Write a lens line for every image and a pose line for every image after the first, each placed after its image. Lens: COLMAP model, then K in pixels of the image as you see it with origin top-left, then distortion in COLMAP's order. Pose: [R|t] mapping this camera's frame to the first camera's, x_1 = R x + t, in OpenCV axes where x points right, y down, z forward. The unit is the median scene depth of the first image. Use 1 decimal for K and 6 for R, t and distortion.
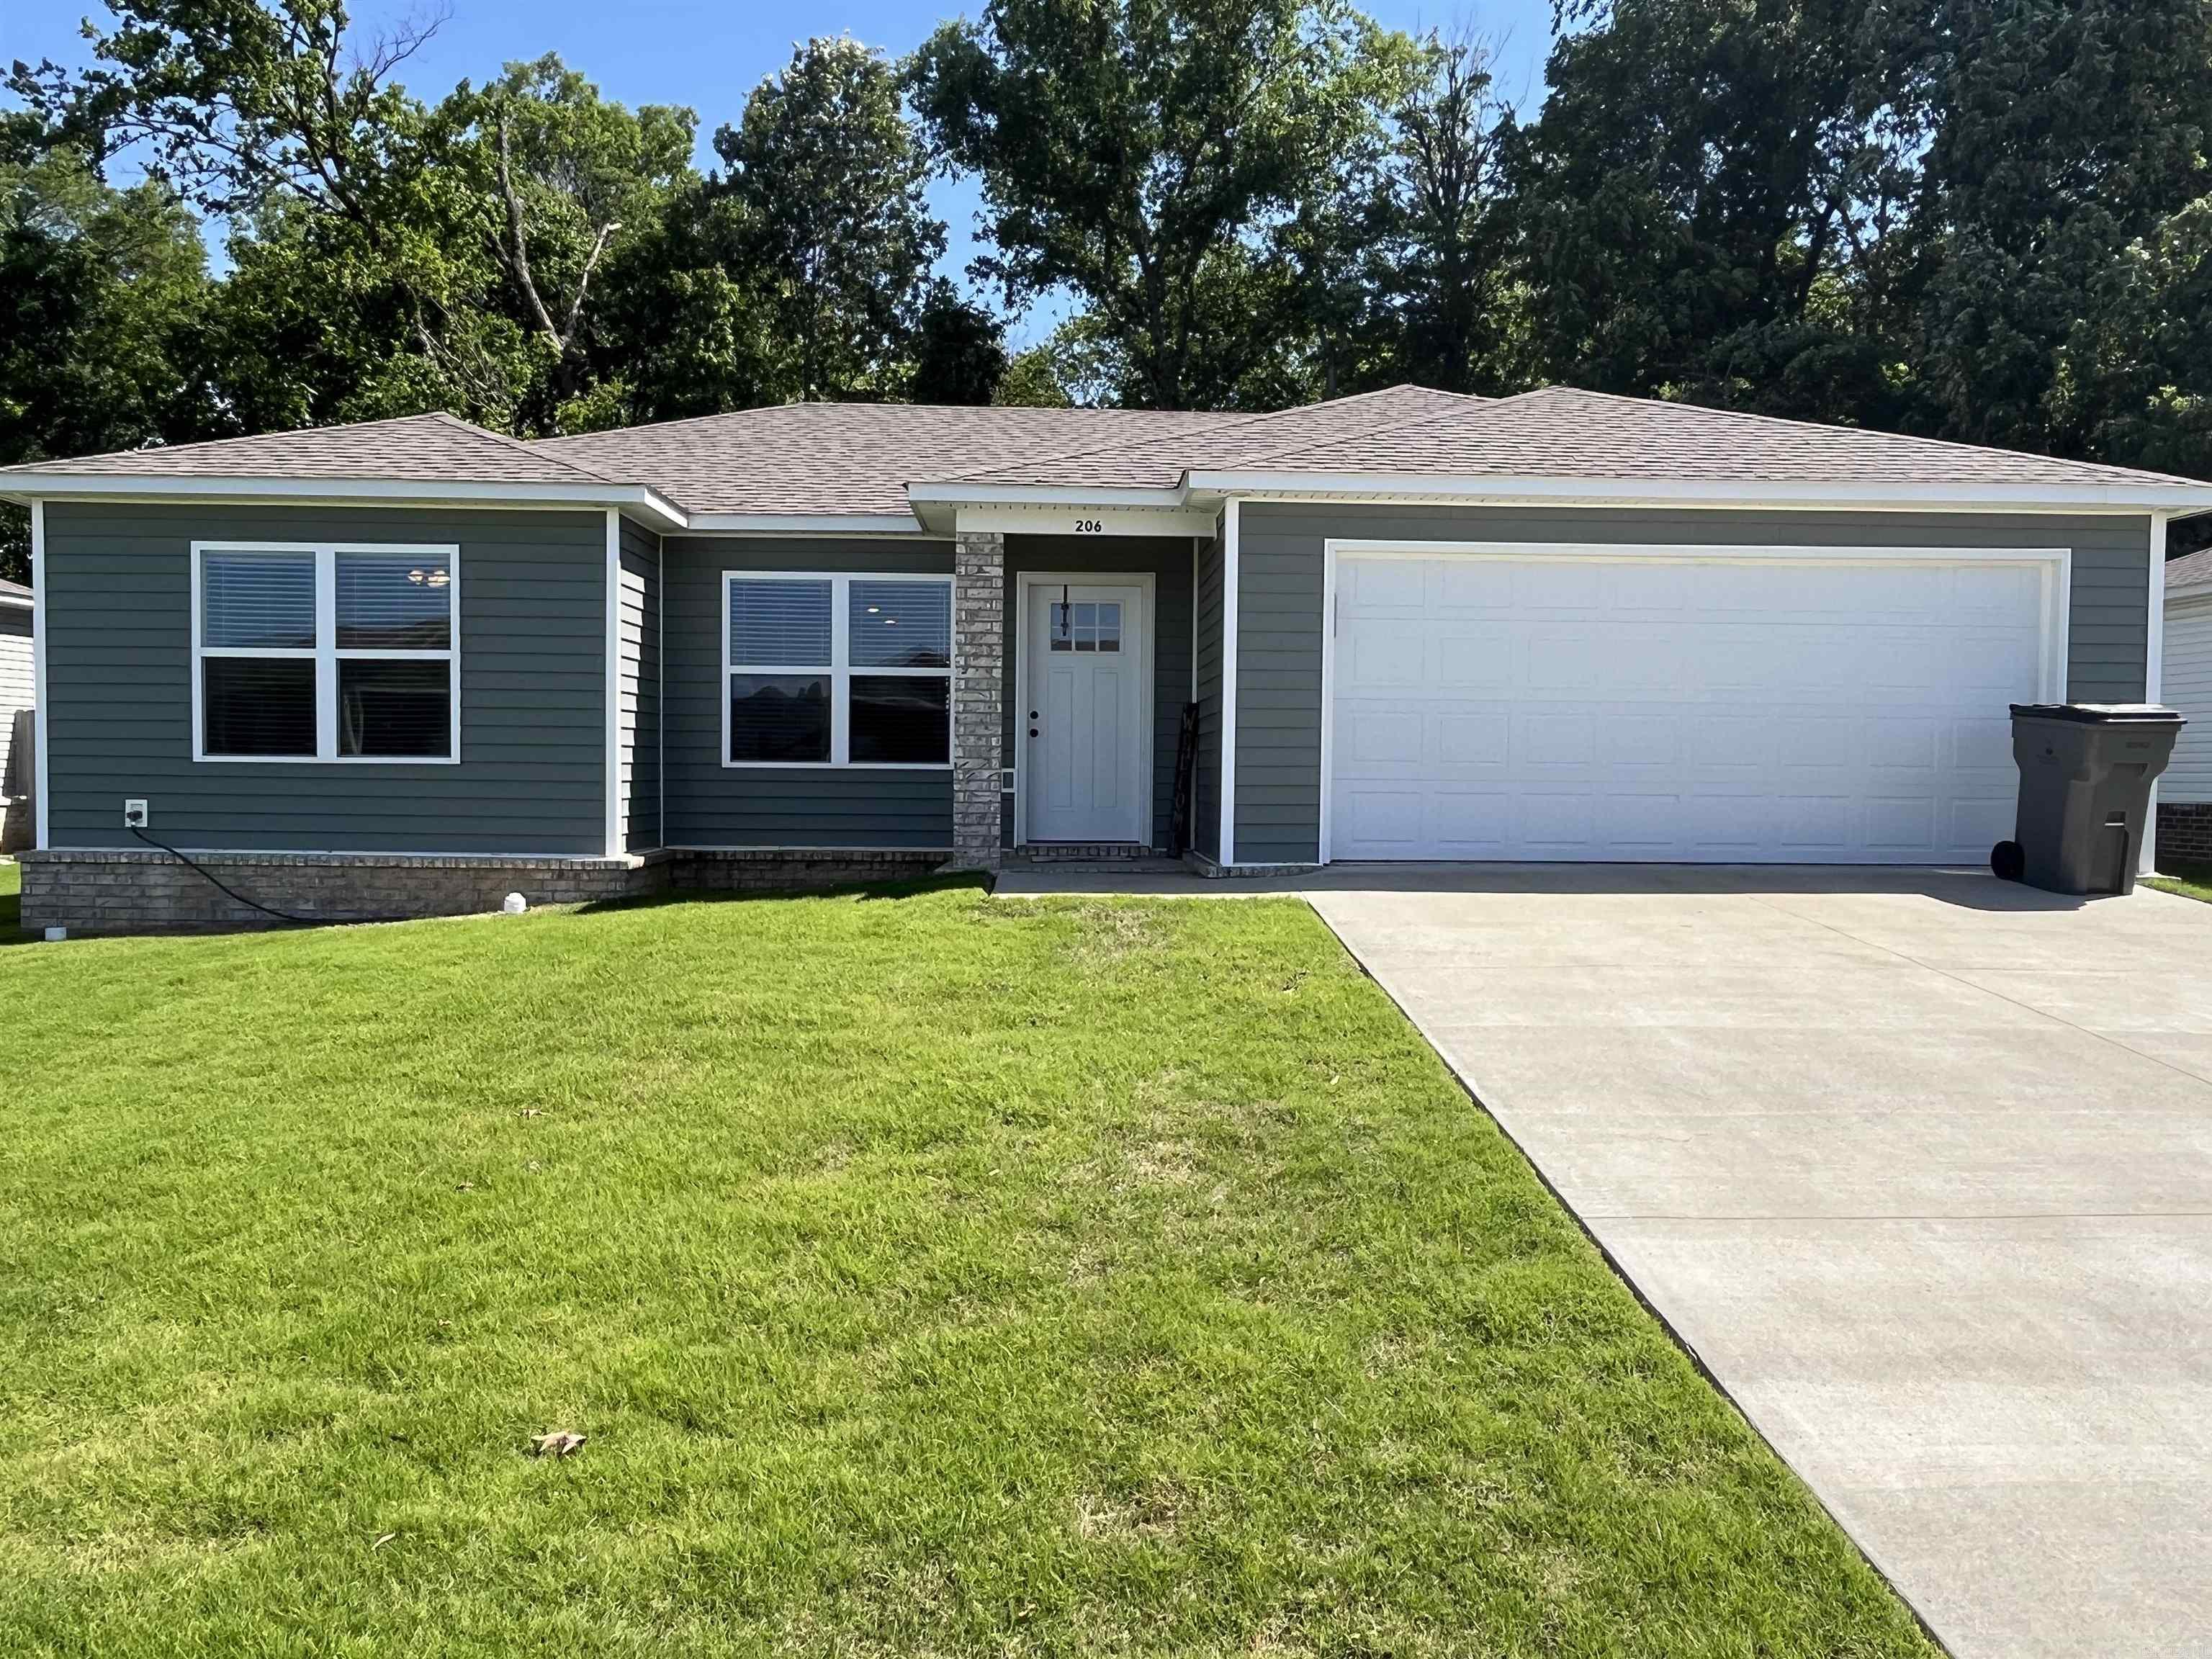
lens RADIAL K [[1576.8, 0, 1121.3], [0, 1576.8, 815.6], [0, 0, 1]] dist [-0.001737, 0.001614]
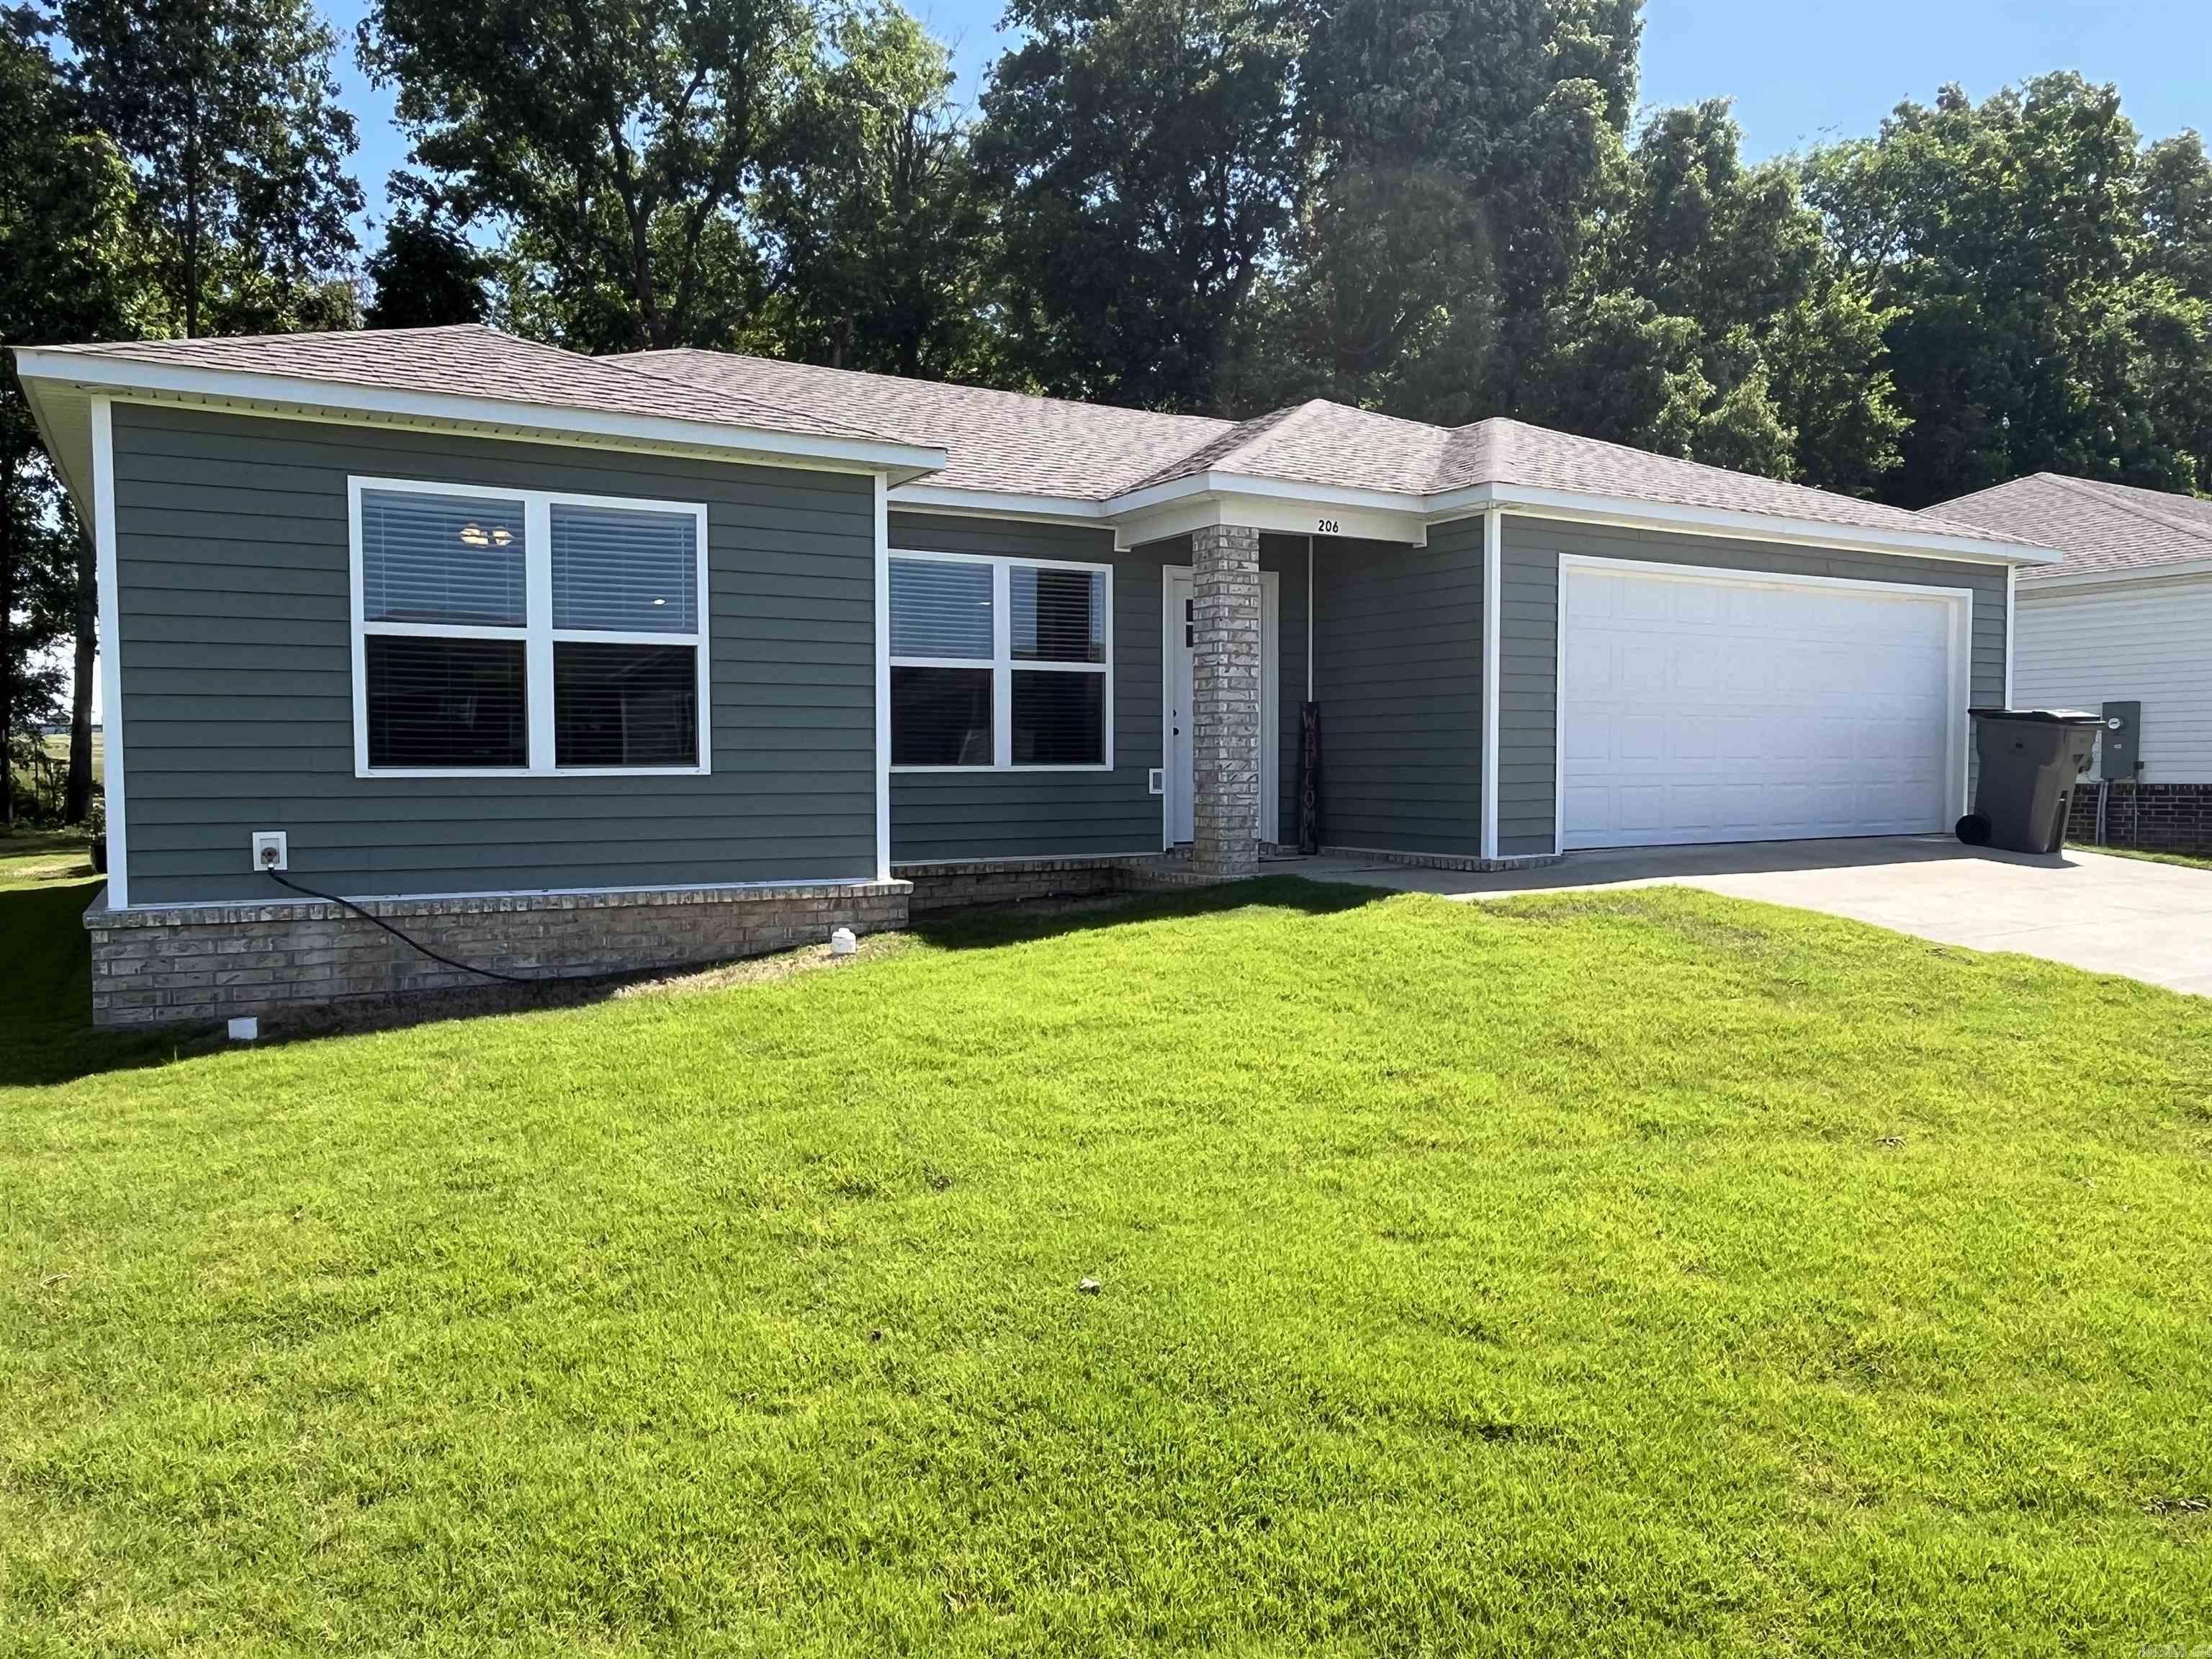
lens RADIAL K [[1576.8, 0, 1115.2], [0, 1576.8, 830.7], [0, 0, 1]] dist [-0.001737, 0.001614]
pose [[0.878653, -0.033451, 0.476288, -0.624274], [0.023062, 0.999352, 0.027643, -0.021582], [-0.476904, -0.013305, 0.878855, 0.185241]]
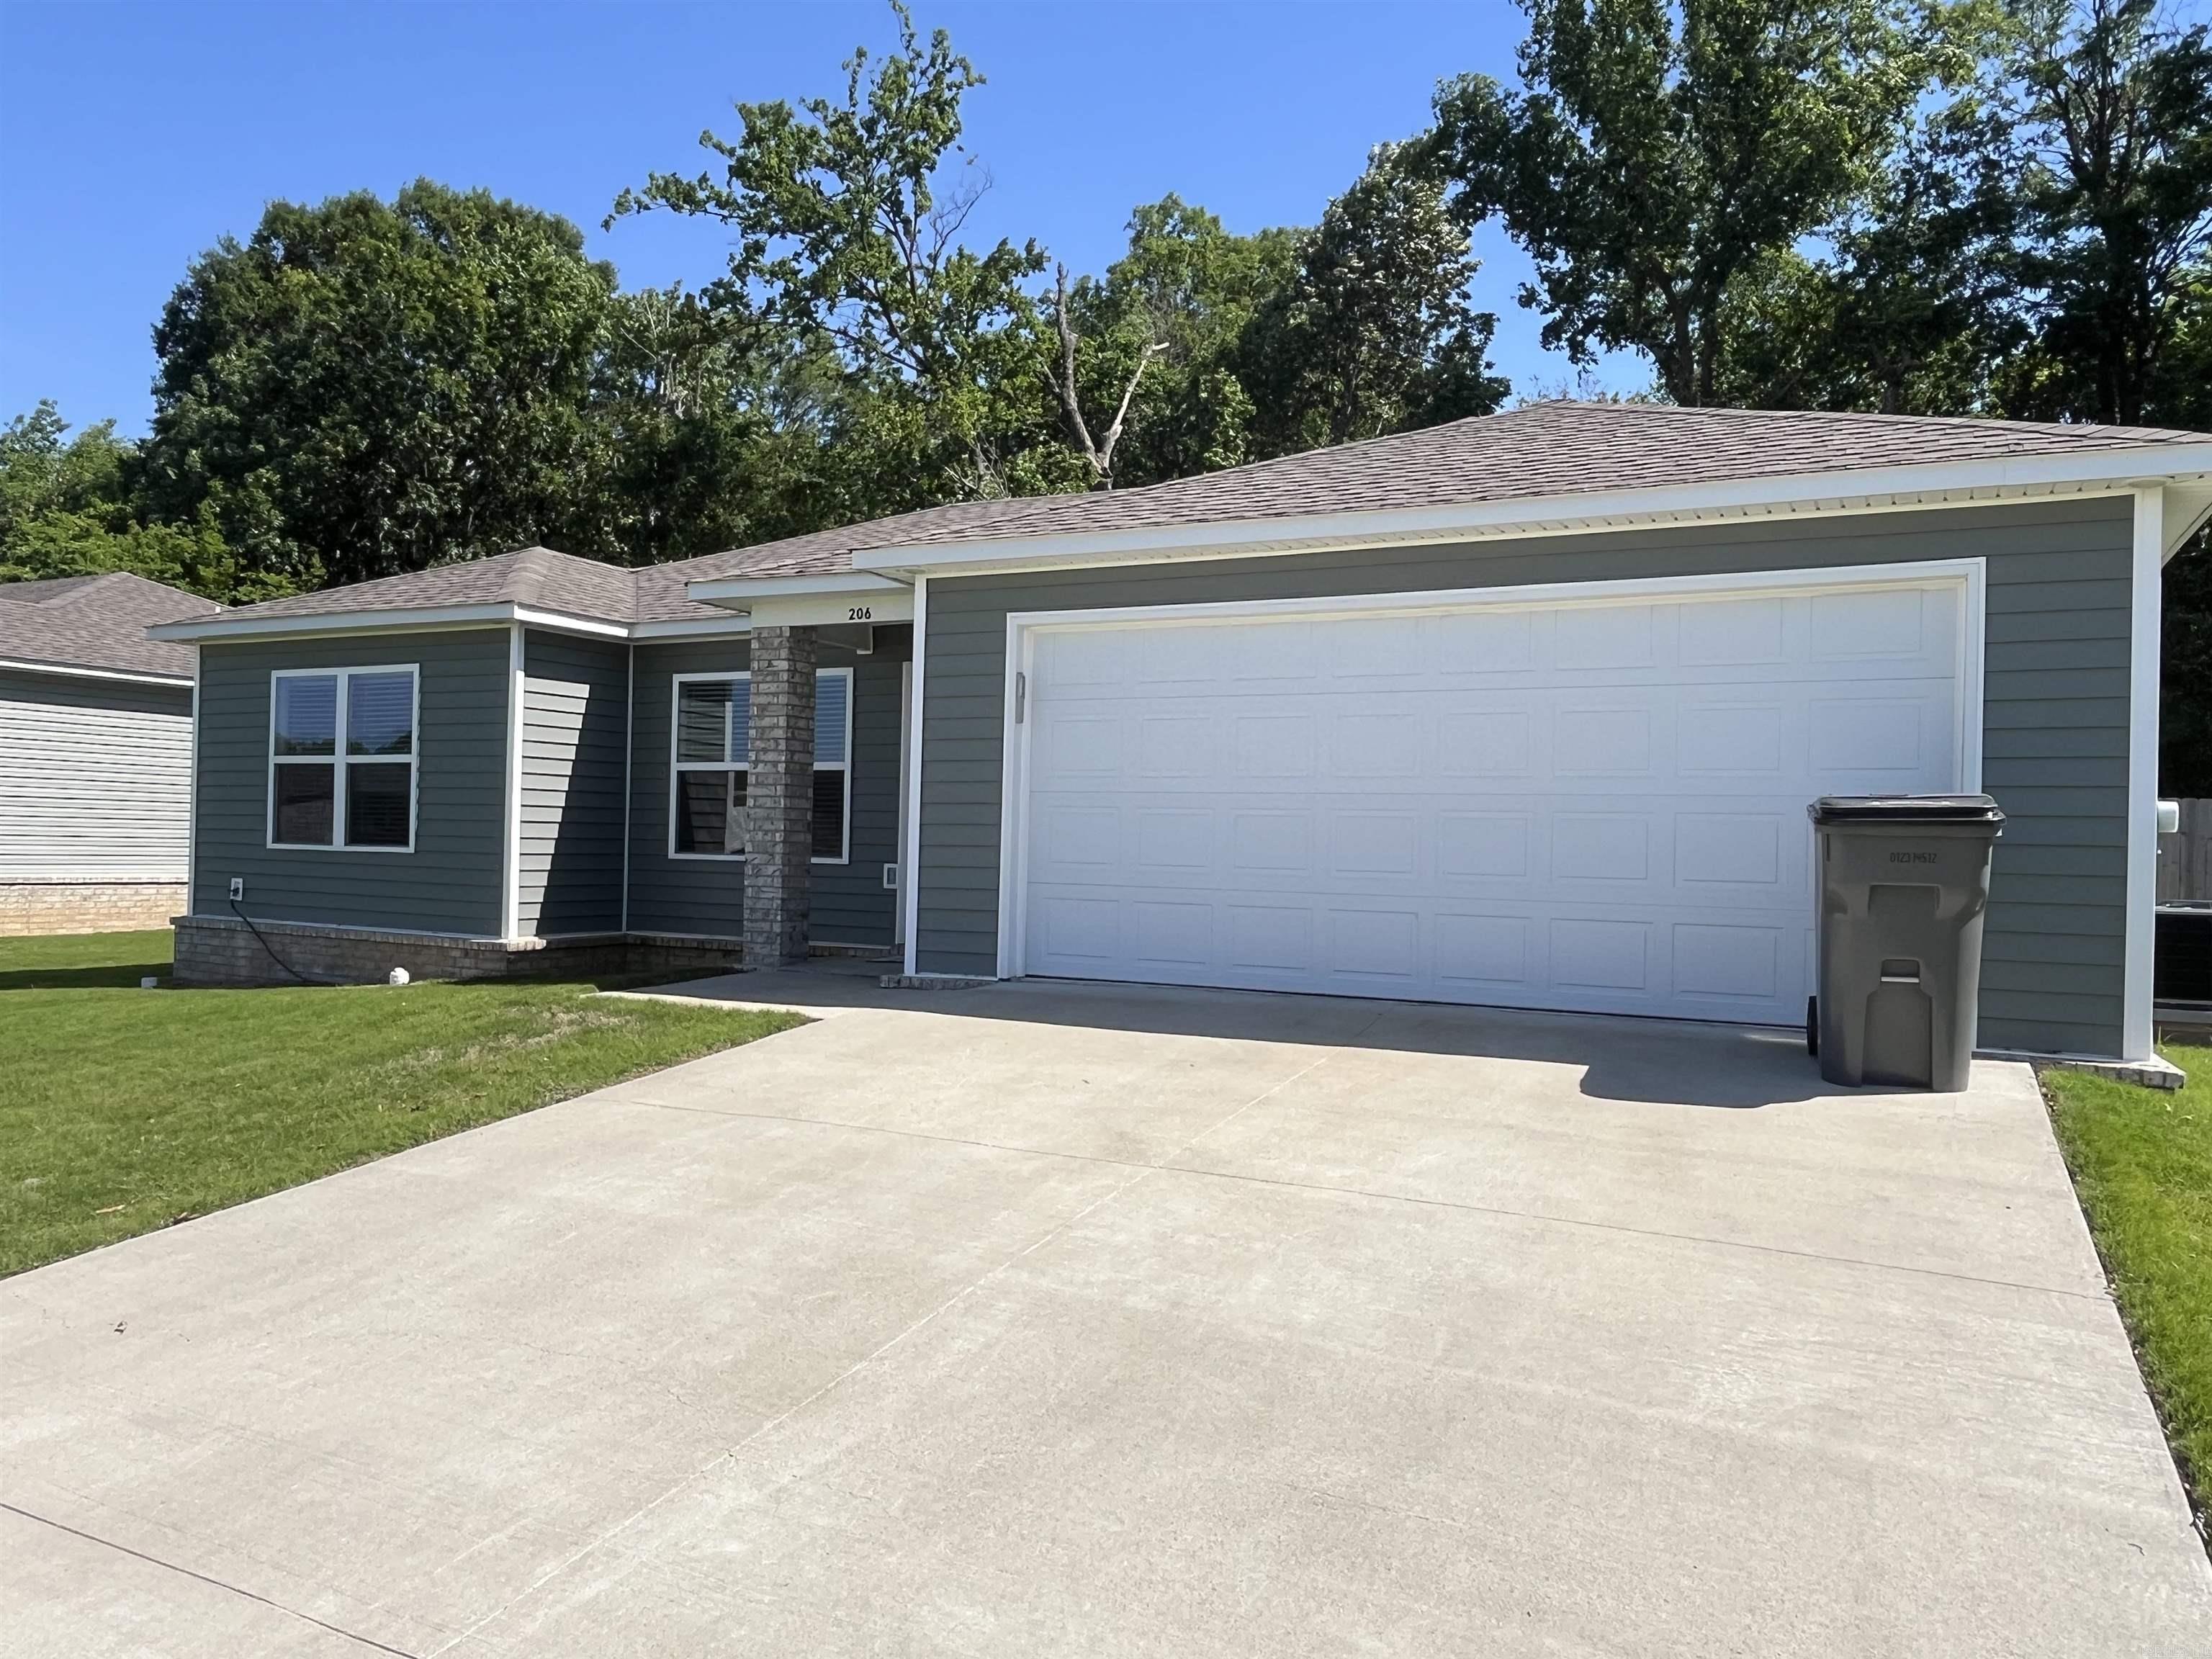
lens RADIAL K [[1576.8, 0, 1106.1], [0, 1576.8, 821.6], [0, 0, 1]] dist [-0.001737, 0.001614]
pose [[0.872842, 0.002687, -0.487995, 0.581769], [-0.027052, 0.998714, -0.042886, -0.020023], [0.487252, 0.050634, 0.871792, 0.242631]]
